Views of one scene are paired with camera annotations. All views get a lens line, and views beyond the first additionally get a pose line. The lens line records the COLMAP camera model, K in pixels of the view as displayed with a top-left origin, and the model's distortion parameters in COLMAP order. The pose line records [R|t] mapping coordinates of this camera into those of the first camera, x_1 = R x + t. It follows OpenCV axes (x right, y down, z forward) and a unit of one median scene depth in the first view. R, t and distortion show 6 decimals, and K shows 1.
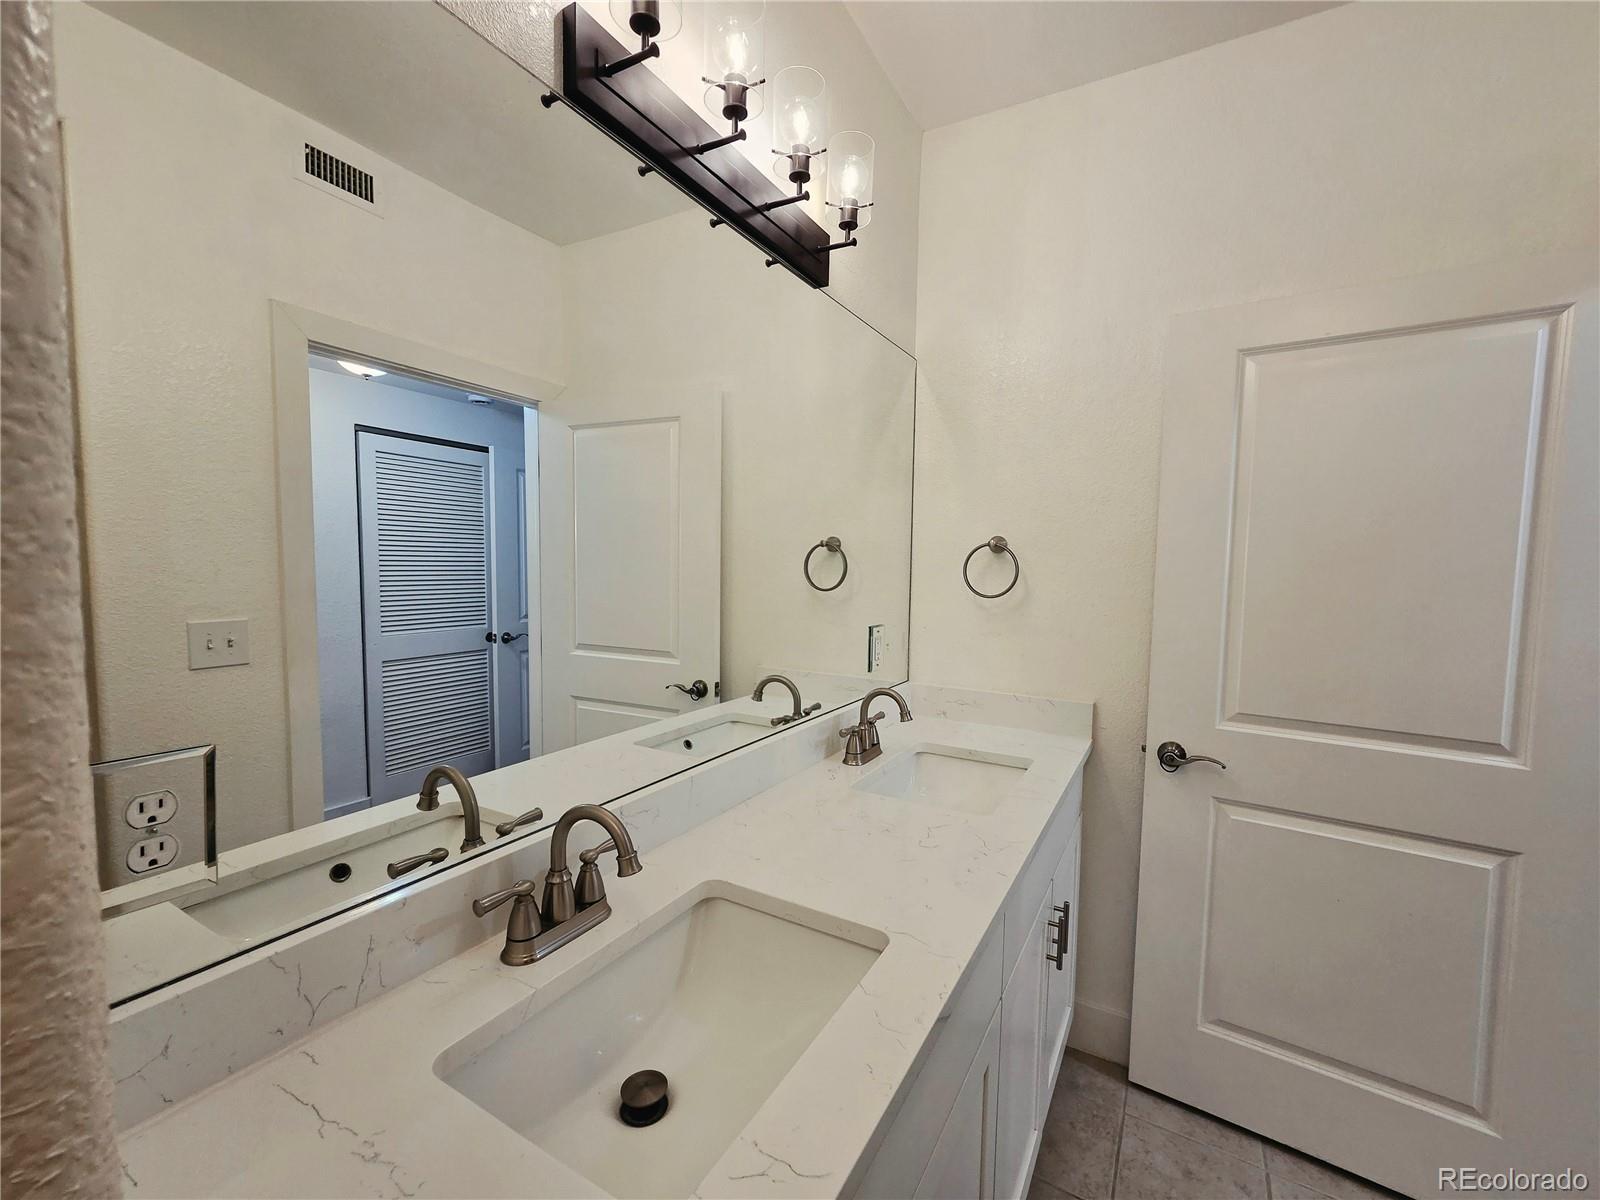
lens RADIAL K [[662.5, 0, 811.0], [0, 662.5, 605.7], [0, 0, 1]] dist [-0.000654, -0.000354]
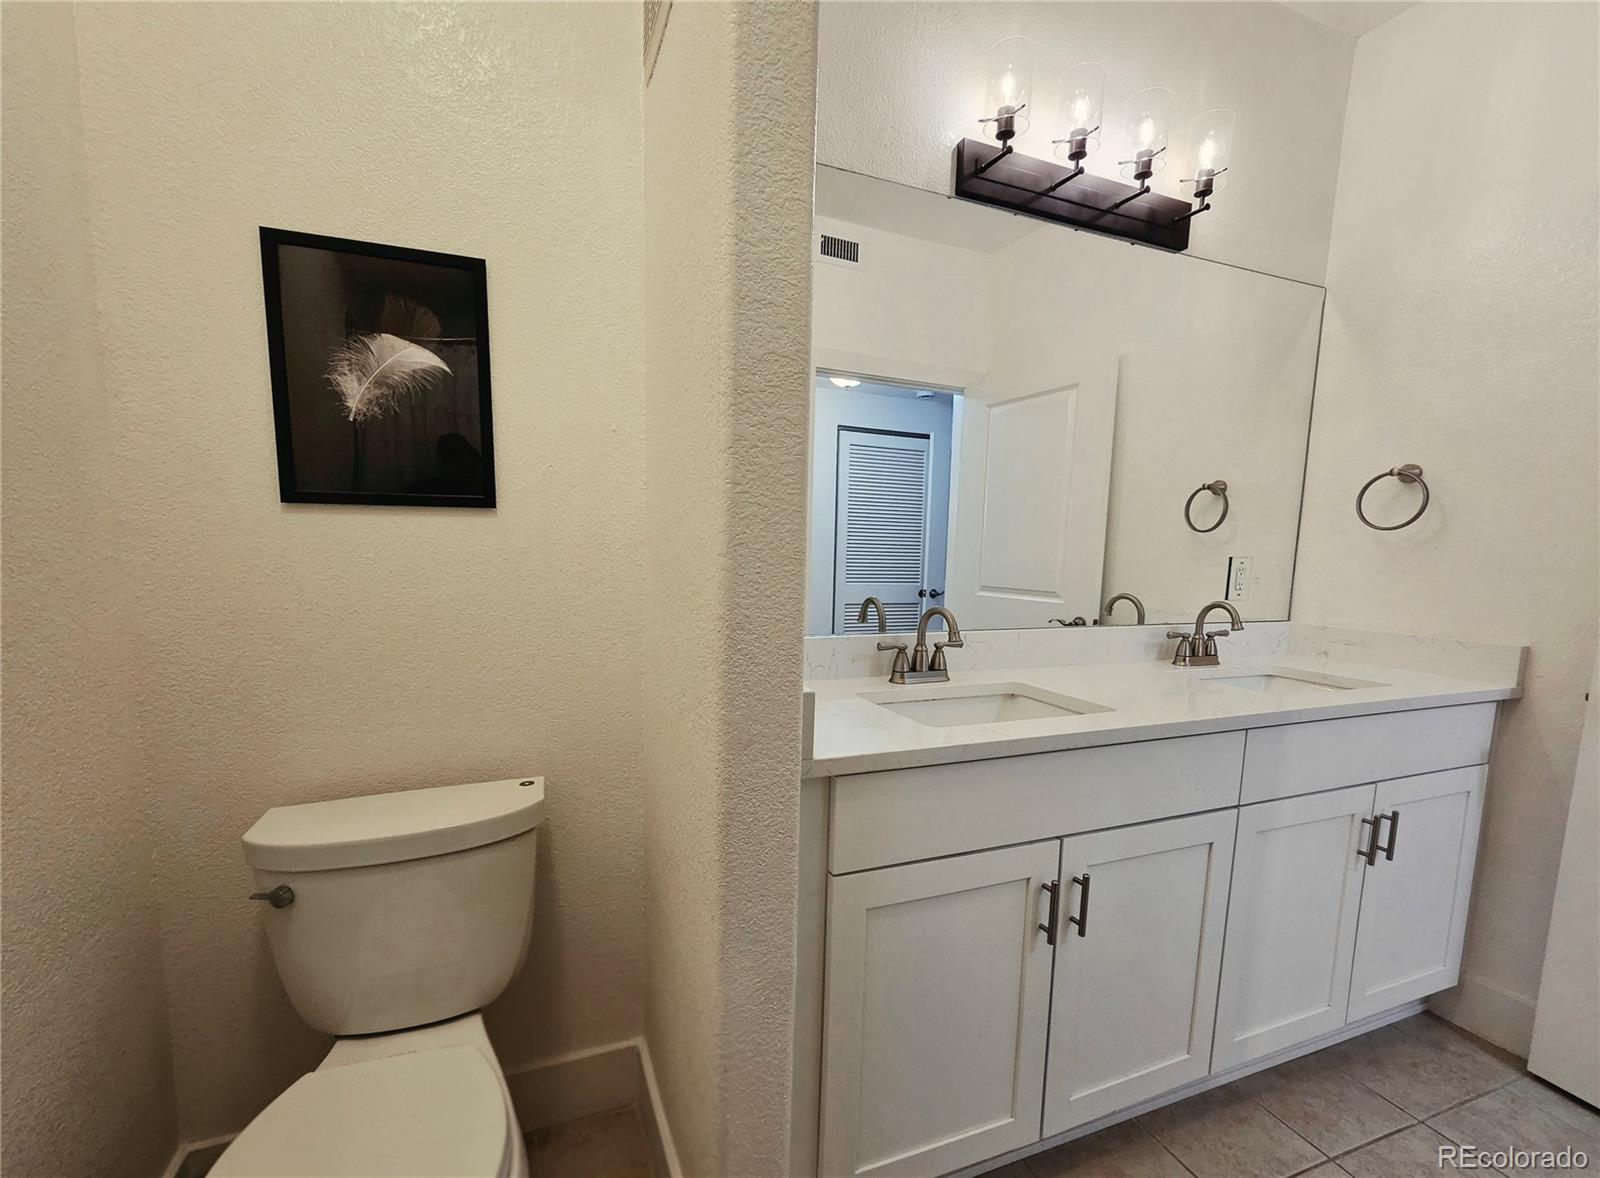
lens RADIAL K [[654.2, 0, 789.0], [0, 654.2, 615.5], [0, 0, 1]] dist [0.000922, 0.000248]
pose [[0.786226, 0.073722, -0.613526, 0.194275], [-0.050011, 0.997192, 0.055735, 0.108376], [0.615912, -0.013137, 0.787705, -0.287559]]
